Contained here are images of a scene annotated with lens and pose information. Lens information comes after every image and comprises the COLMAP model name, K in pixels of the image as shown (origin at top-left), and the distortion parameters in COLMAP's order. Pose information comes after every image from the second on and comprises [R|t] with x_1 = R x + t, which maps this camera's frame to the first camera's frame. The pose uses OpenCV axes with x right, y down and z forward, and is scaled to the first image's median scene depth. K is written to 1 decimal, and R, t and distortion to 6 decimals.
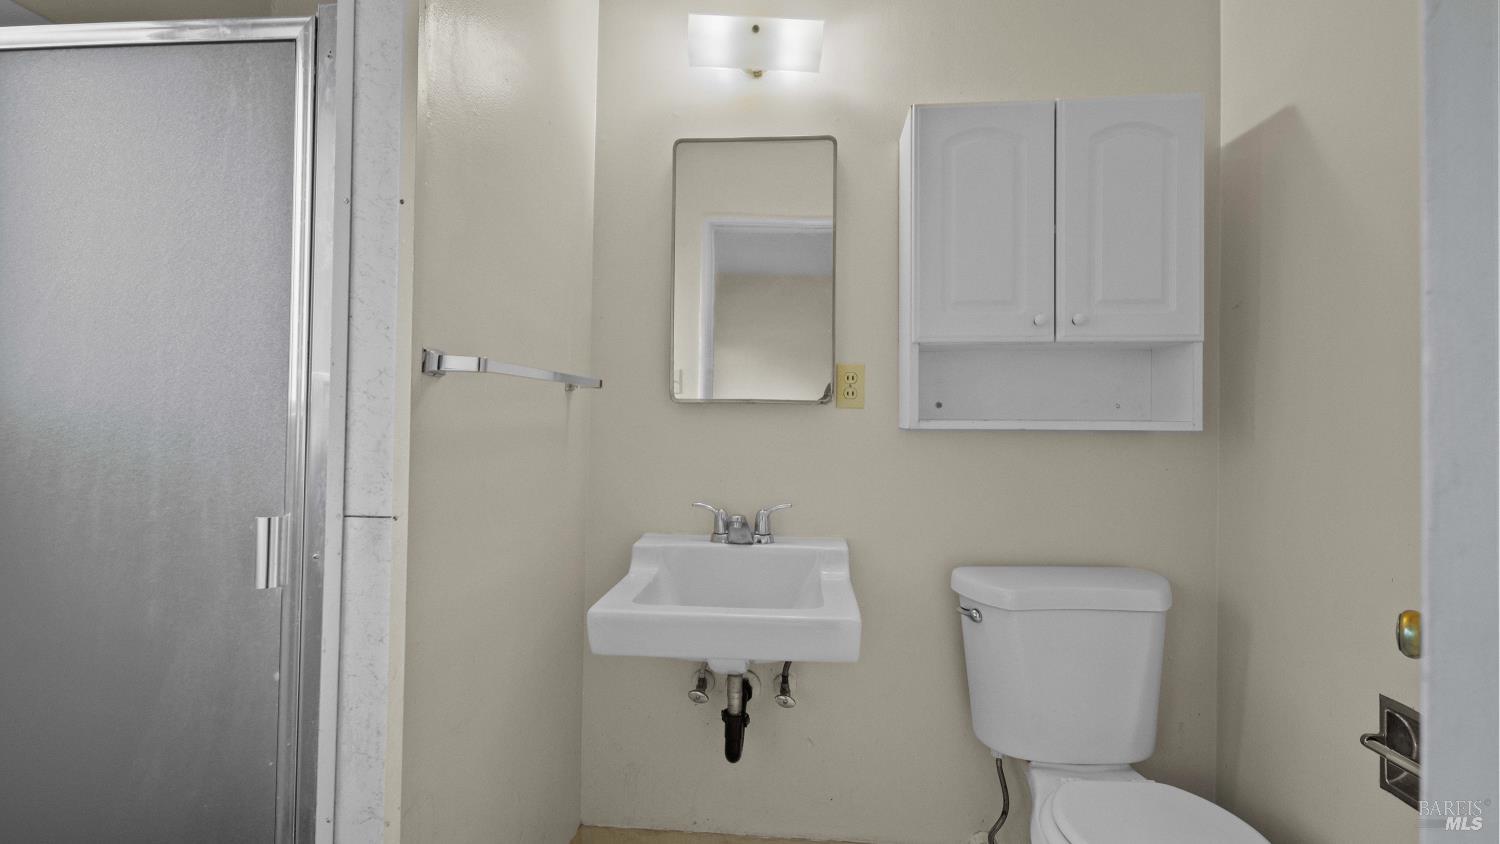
lens RADIAL K [[679.4, 0, 756.4], [0, 679.4, 410.2], [0, 0, 1]] dist [0.009512, -0.005063]
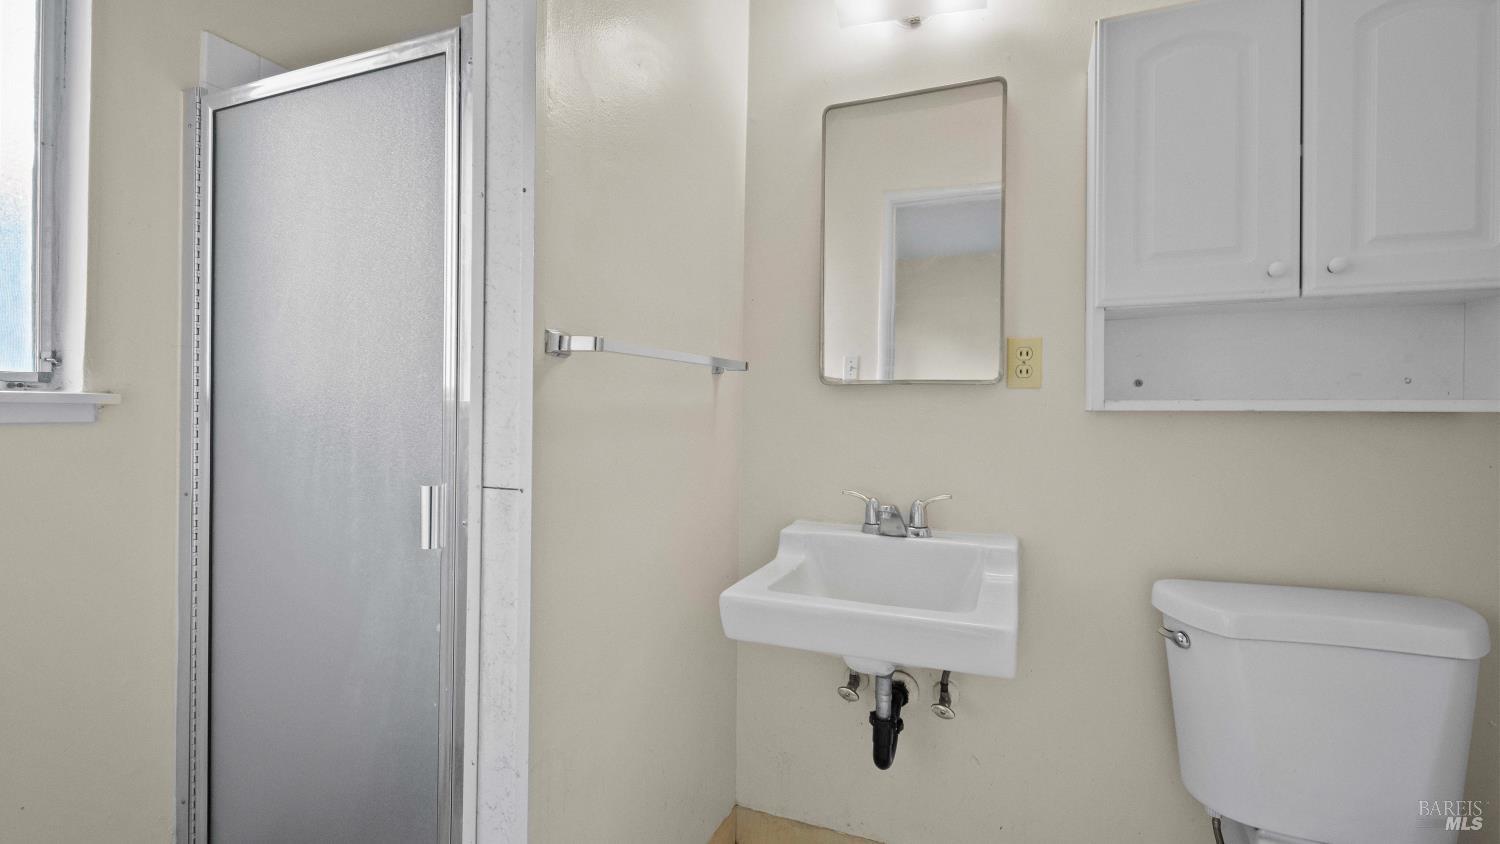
lens RADIAL K [[679.4, 0, 740.4], [0, 679.4, 412.9], [0, 0, 1]] dist [0.009512, -0.005063]
pose [[0.949333, -0.001389, -0.314270, 0.076901], [0.006545, 0.999861, 0.015350, 0.014453], [0.314205, -0.016629, 0.949209, 0.063502]]
